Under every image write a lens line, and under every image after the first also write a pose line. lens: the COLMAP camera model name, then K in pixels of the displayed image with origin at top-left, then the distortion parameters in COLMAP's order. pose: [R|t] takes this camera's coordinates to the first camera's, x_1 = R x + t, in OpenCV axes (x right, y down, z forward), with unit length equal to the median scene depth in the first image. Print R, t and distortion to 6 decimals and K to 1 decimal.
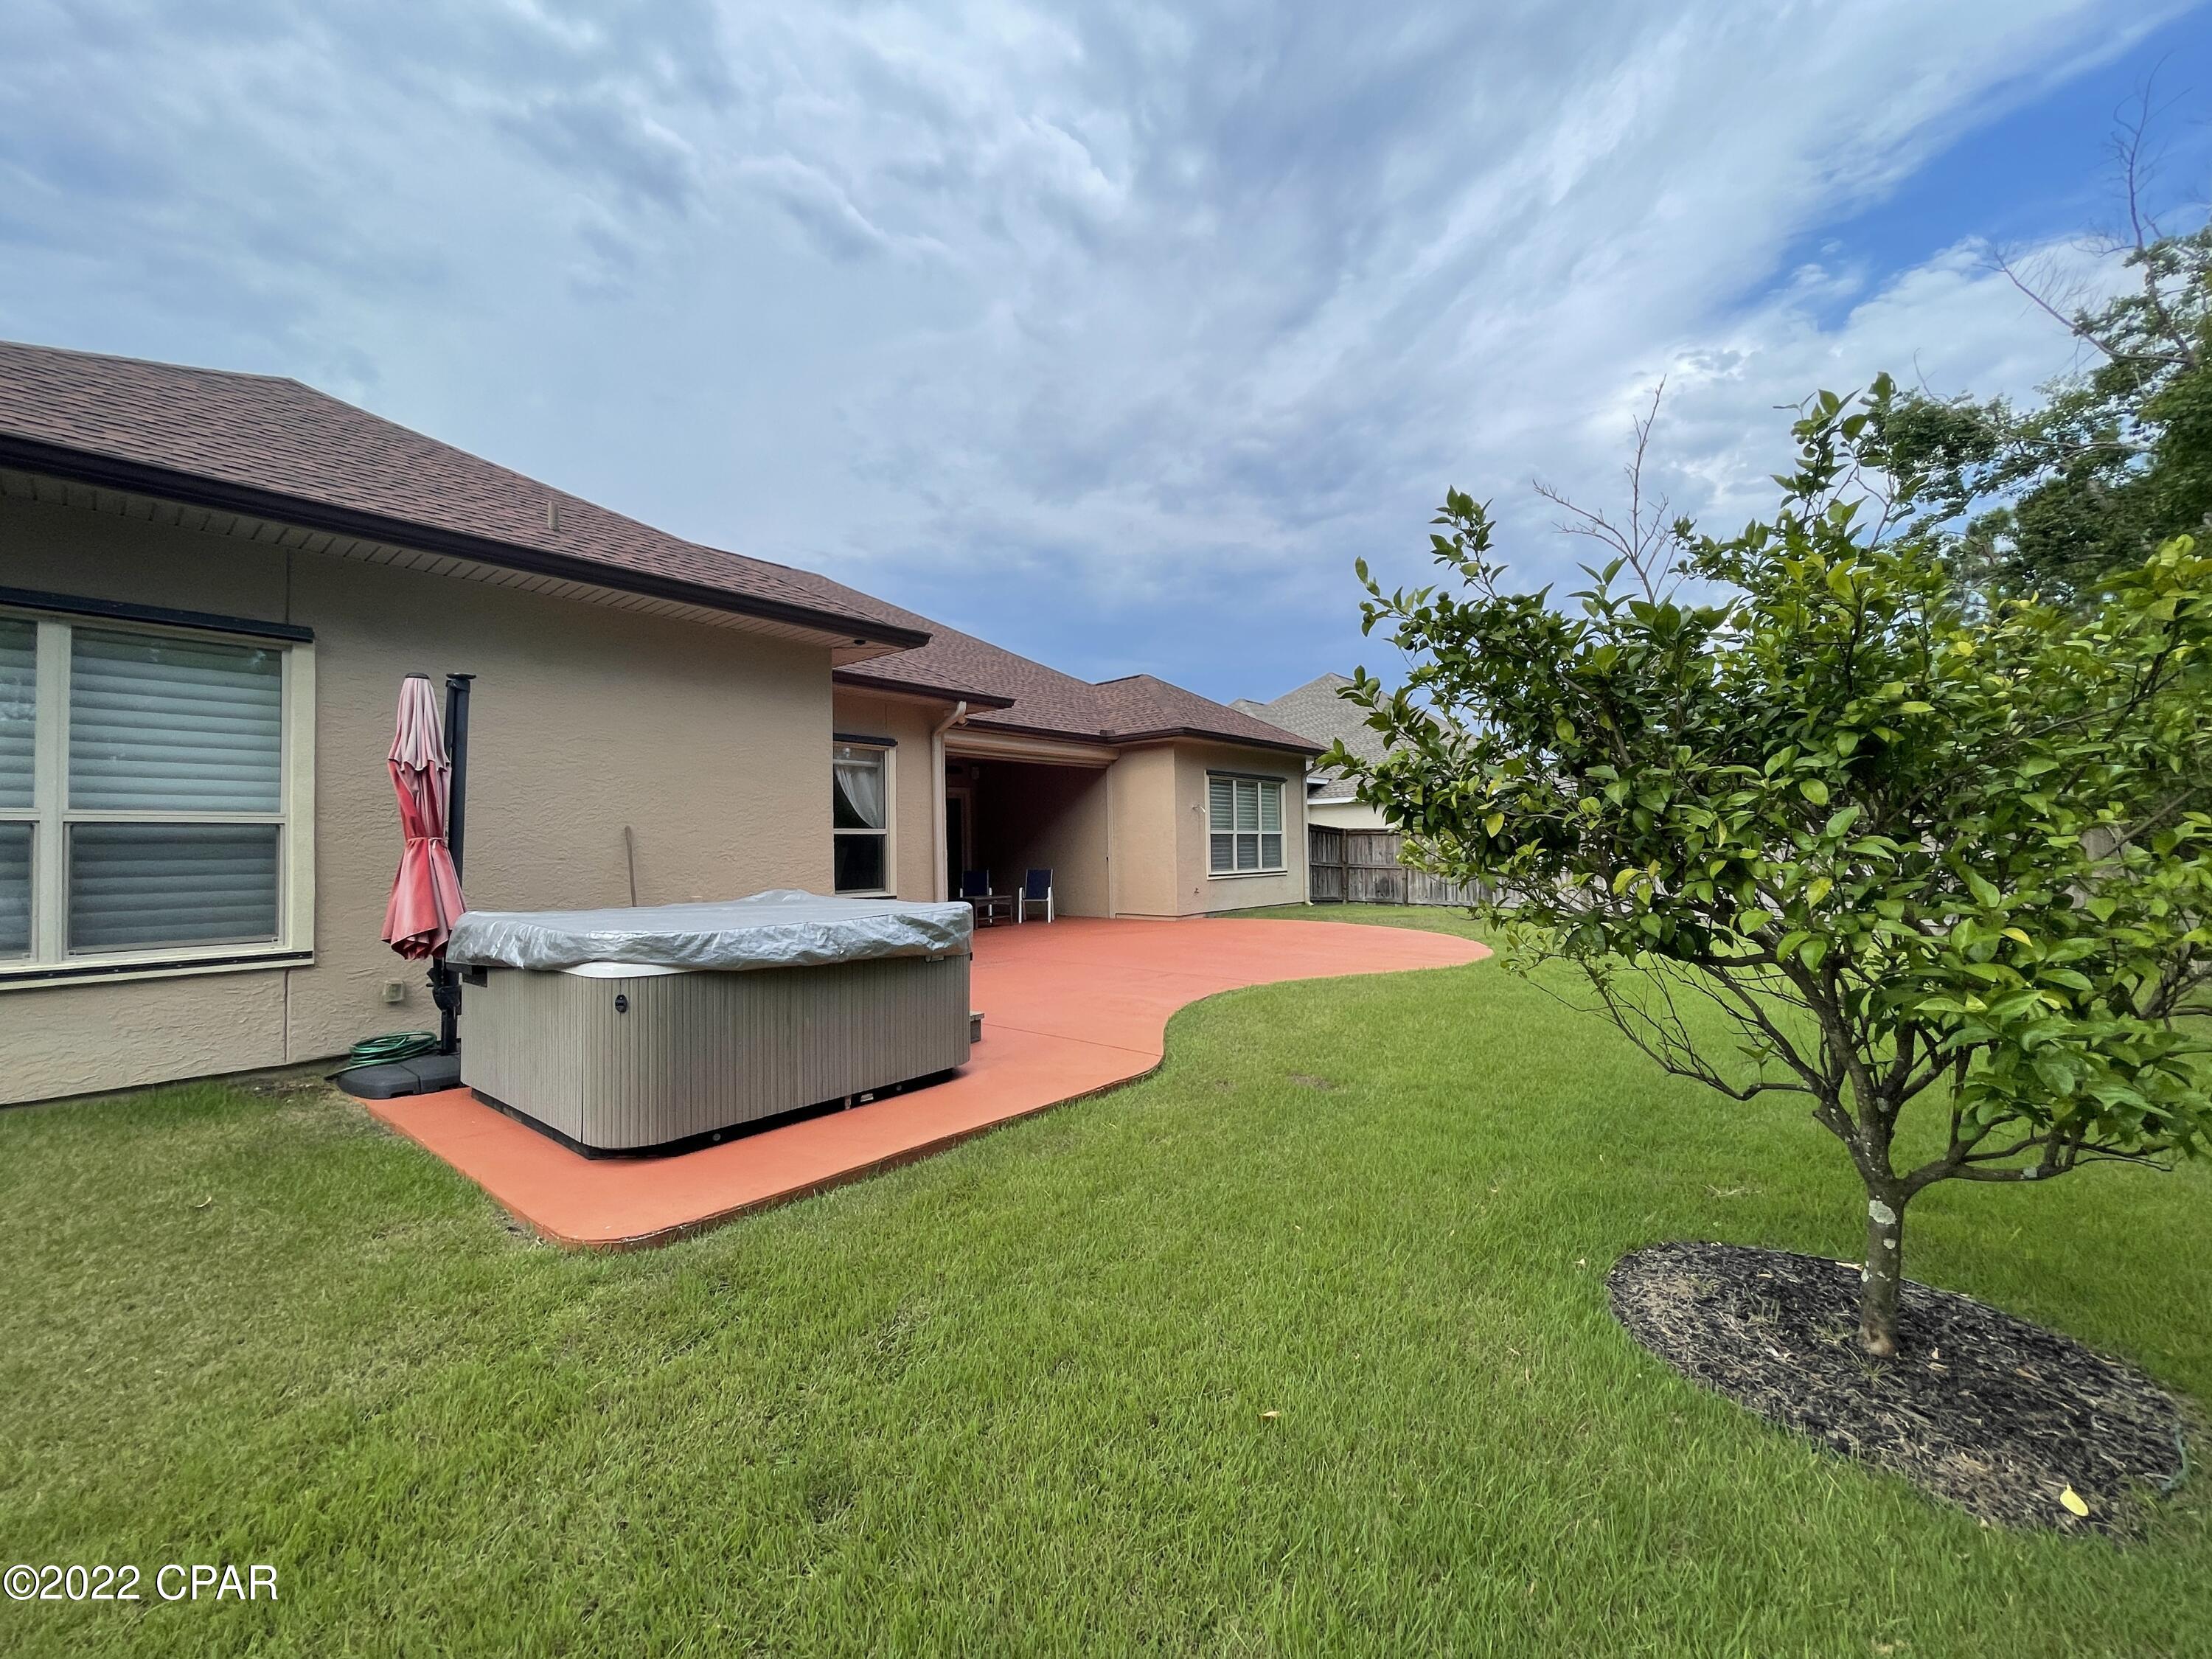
lens RADIAL K [[899.9, 0, 1094.7], [0, 899.9, 825.0], [0, 0, 1]] dist [0.019549, -0.008023]
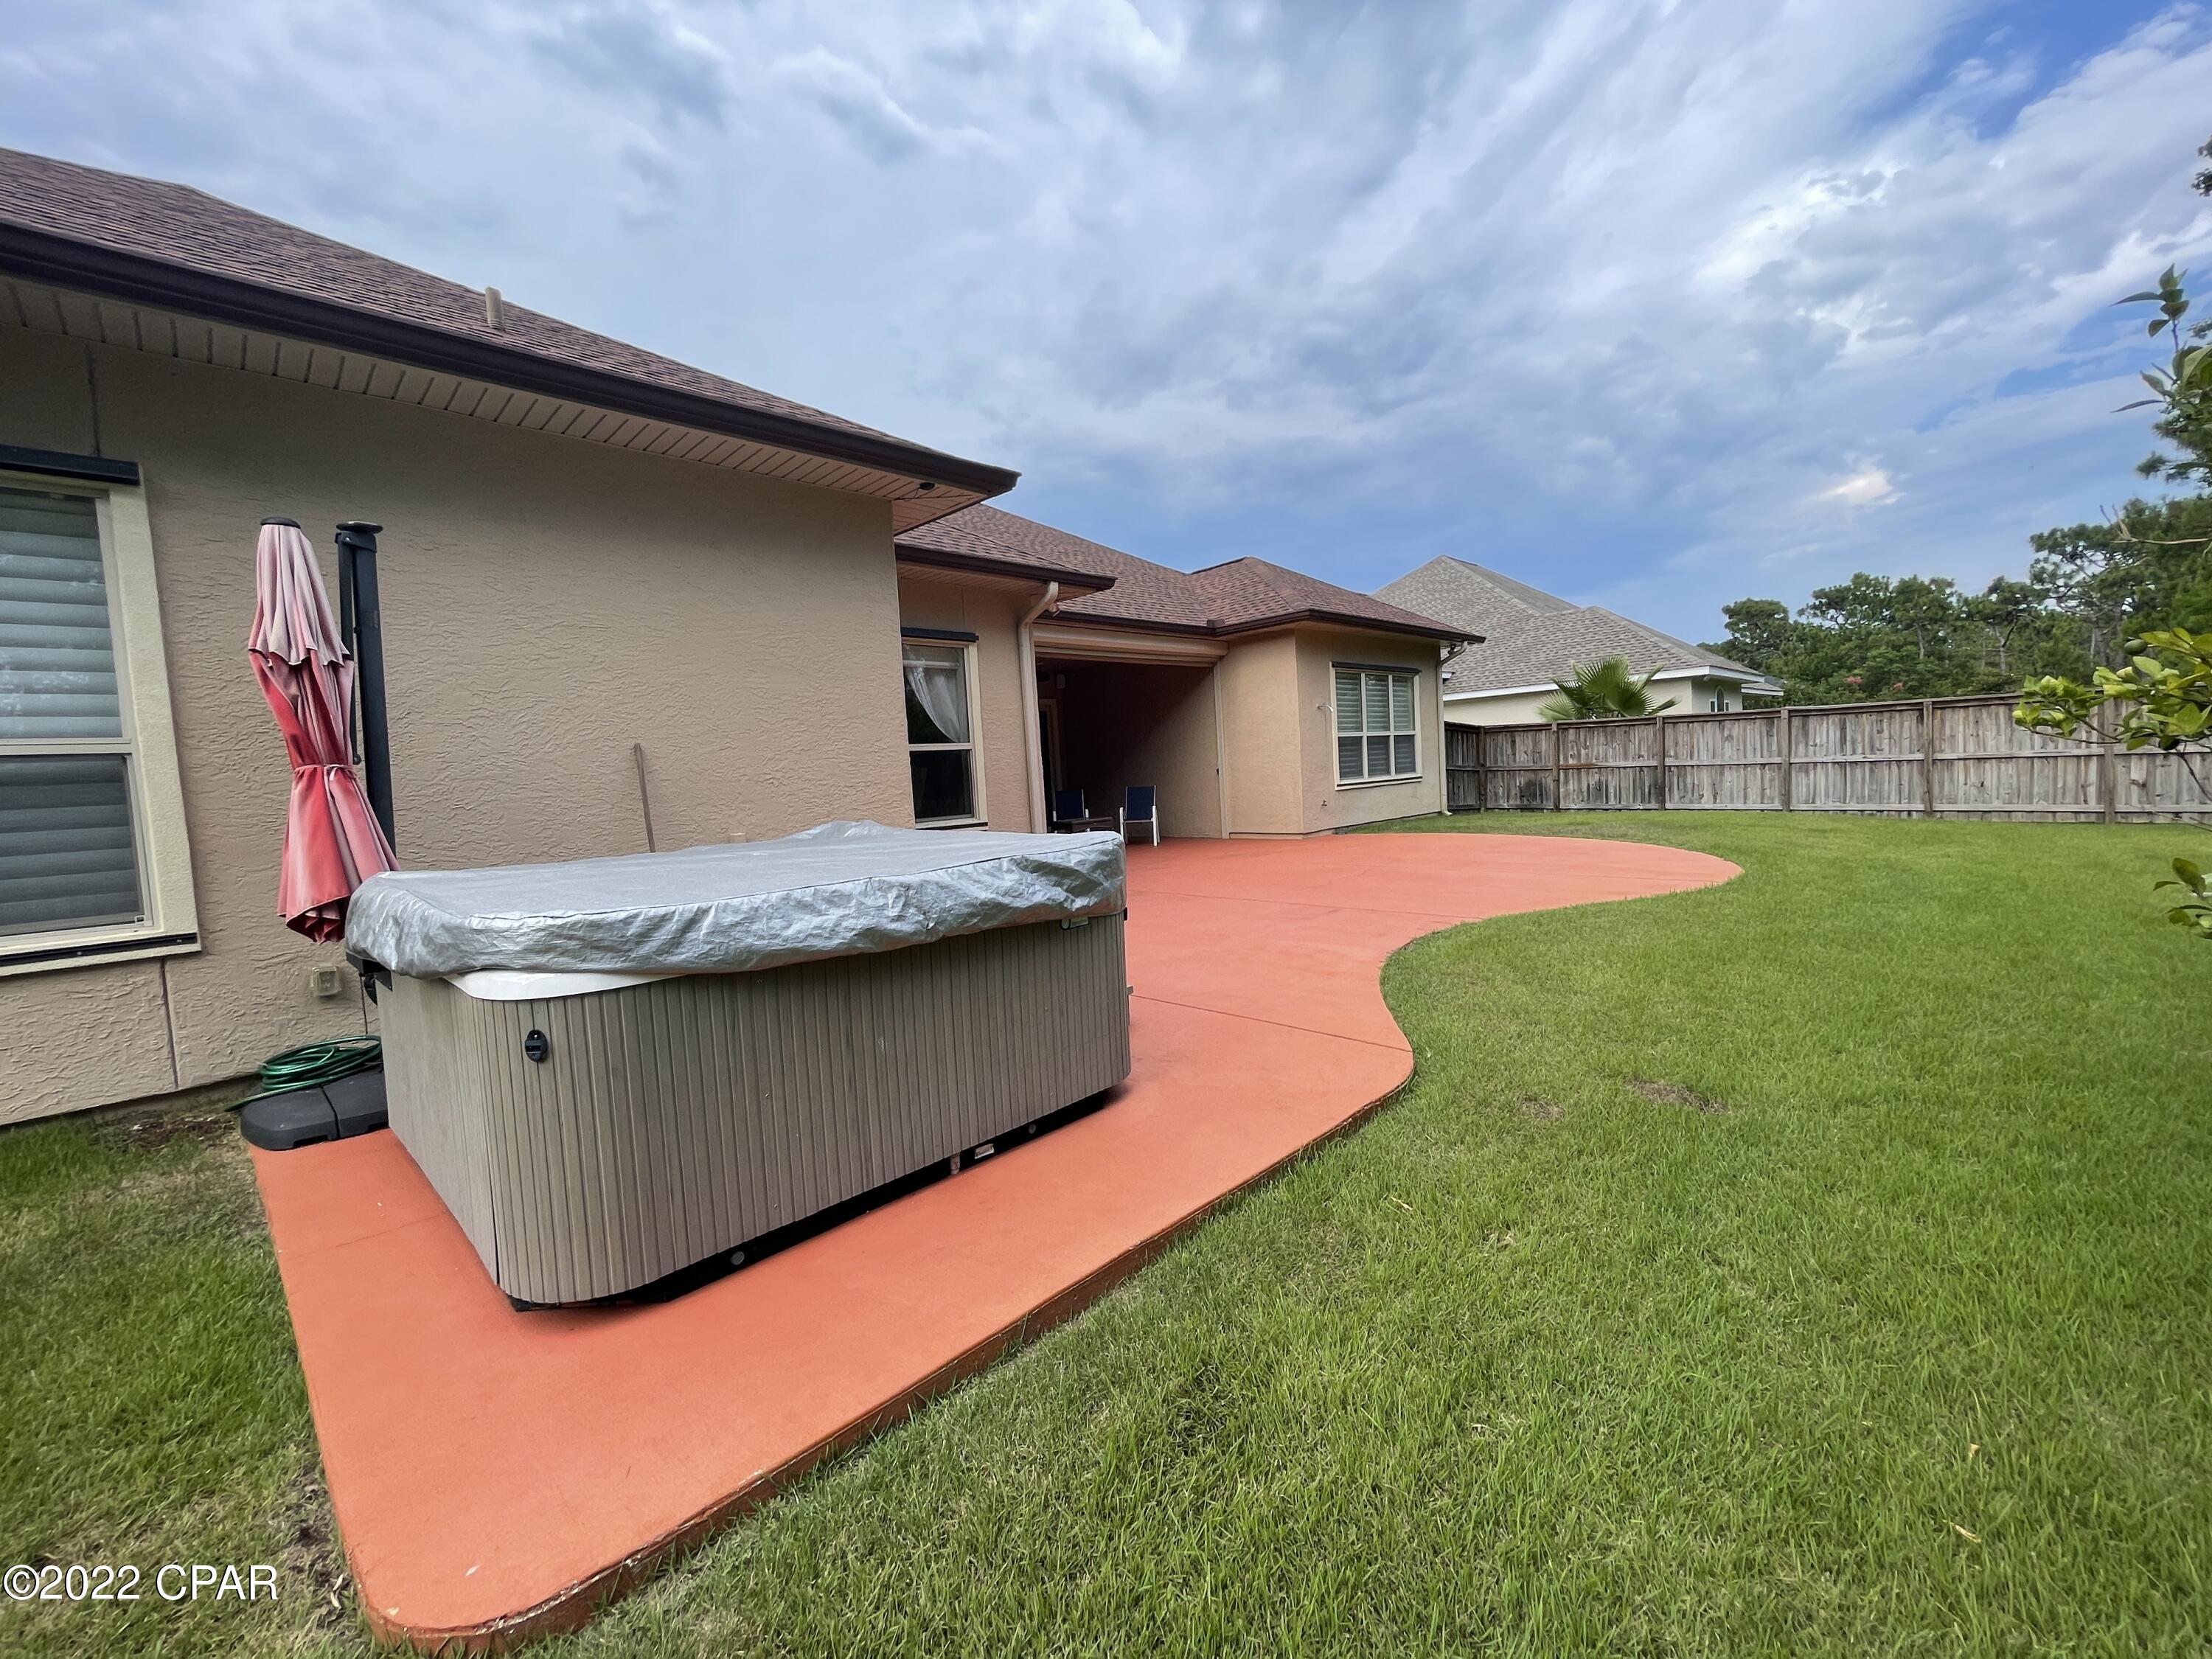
lens RADIAL K [[899.9, 0, 1094.7], [0, 899.9, 825.0], [0, 0, 1]] dist [0.019549, -0.008023]
pose [[0.995562, -0.036451, -0.086762, -0.102247], [0.044094, 0.995155, 0.087872, 0.024291], [0.083138, -0.091308, 0.992346, 0.365540]]
